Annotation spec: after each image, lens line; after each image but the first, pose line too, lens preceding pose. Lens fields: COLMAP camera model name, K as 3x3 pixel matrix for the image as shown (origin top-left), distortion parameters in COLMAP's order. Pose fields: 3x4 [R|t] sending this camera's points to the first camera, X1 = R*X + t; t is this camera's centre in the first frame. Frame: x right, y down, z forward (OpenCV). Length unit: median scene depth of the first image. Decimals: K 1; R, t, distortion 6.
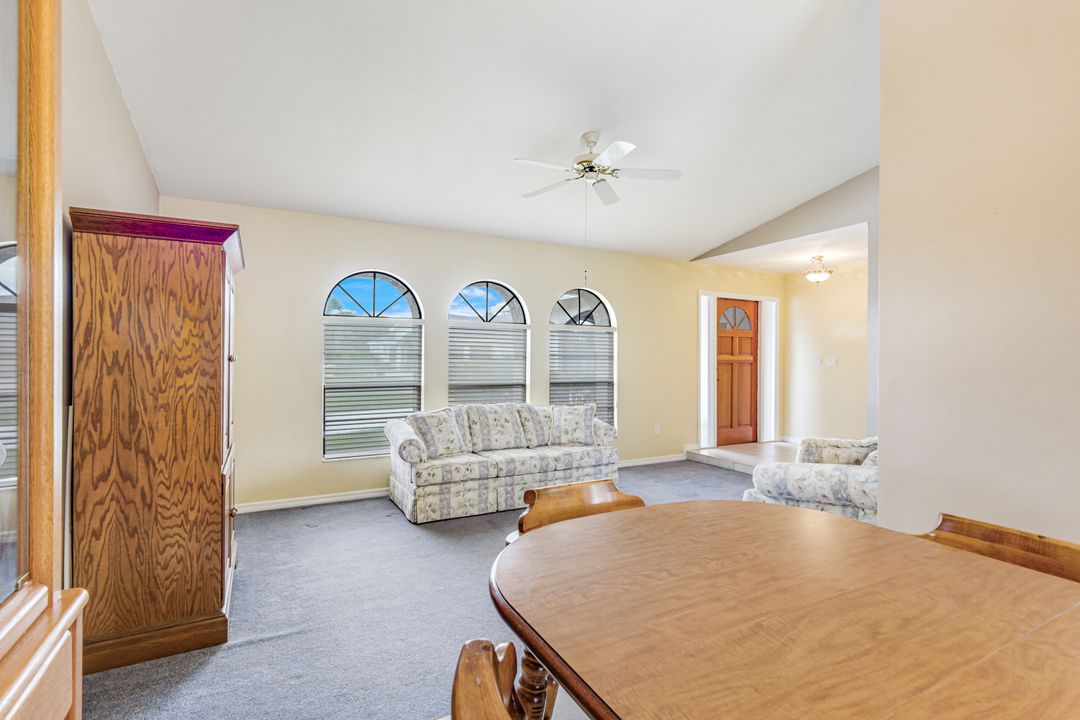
lens RADIAL K [[507.1, 0, 540.2], [0, 507.1, 363.9], [0, 0, 1]] dist [-0.000502, -0.000039]
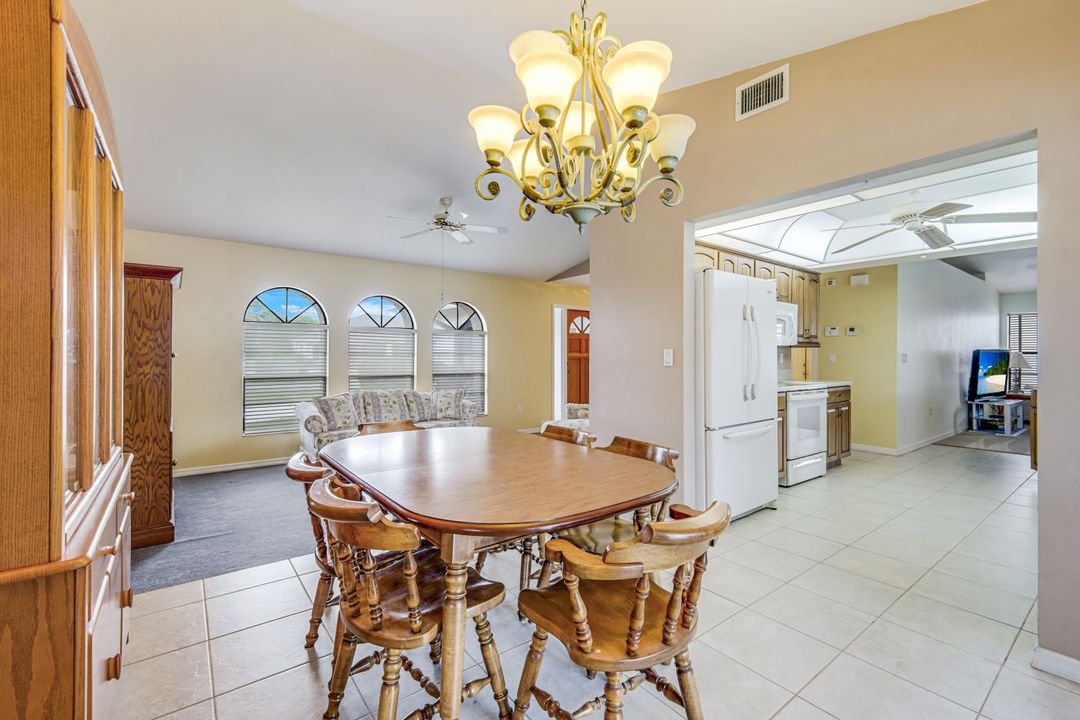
lens RADIAL K [[472.1, 0, 541.2], [0, 472.1, 358.7], [0, 0, 1]] dist [0.003881, 0.000109]
pose [[0.987589, -0.002323, 0.157045, 0.147284], [0.003109, 0.999984, -0.004759, 0.006315], [-0.157031, 0.005188, 0.987580, -0.342639]]
